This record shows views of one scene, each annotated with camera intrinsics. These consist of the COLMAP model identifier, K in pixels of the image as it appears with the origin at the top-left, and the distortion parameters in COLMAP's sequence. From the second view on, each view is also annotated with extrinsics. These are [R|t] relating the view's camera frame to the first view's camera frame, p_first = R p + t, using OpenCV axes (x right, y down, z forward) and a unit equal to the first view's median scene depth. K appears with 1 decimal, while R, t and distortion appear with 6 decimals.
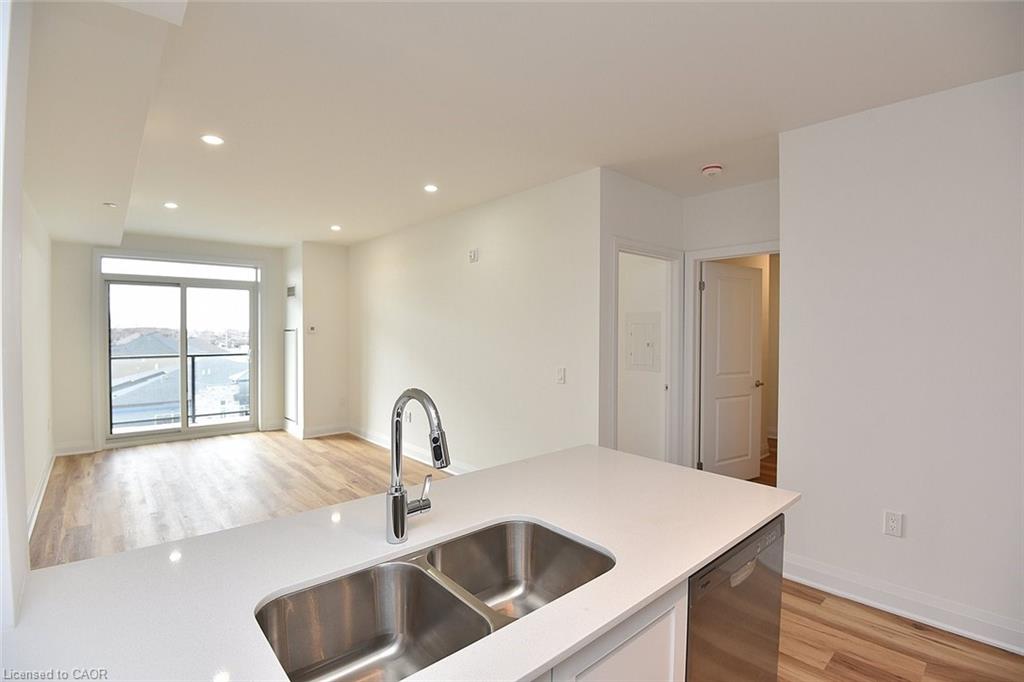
lens RADIAL K [[479.9, 0, 514.4], [0, 479.9, 337.3], [0, 0, 1]] dist [-0.003600, -0.030591]
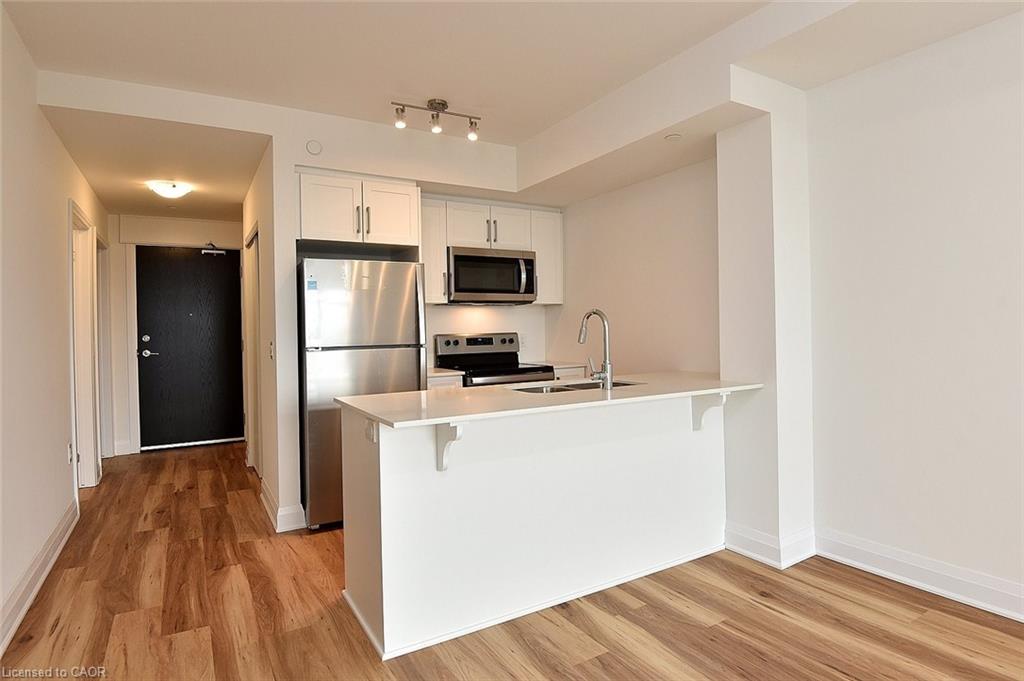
lens RADIAL K [[563.2, 0, 539.2], [0, 563.2, 329.2], [0, 0, 1]] dist [-0.007558, -0.025639]
pose [[-0.986673, 0.014579, 0.162059, -0.075988], [0.017631, 0.999693, 0.017410, 0.030697], [-0.161755, 0.020035, -0.986628, 0.713904]]
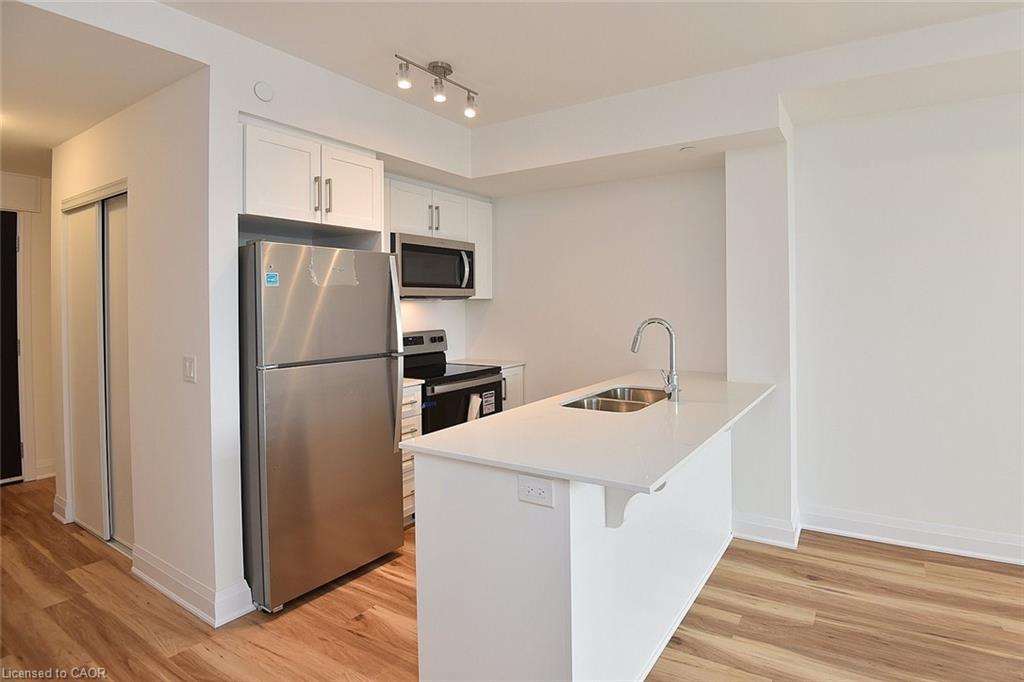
lens RADIAL K [[525.9, 0, 559.4], [0, 525.9, 303.9], [0, 0, 1]] dist [-0.022877, -0.012883]
pose [[-0.953120, 0.007217, -0.302507, 0.171979], [0.003124, 0.999897, 0.014012, 0.003981], [0.302577, 0.012410, -0.953044, 0.614713]]
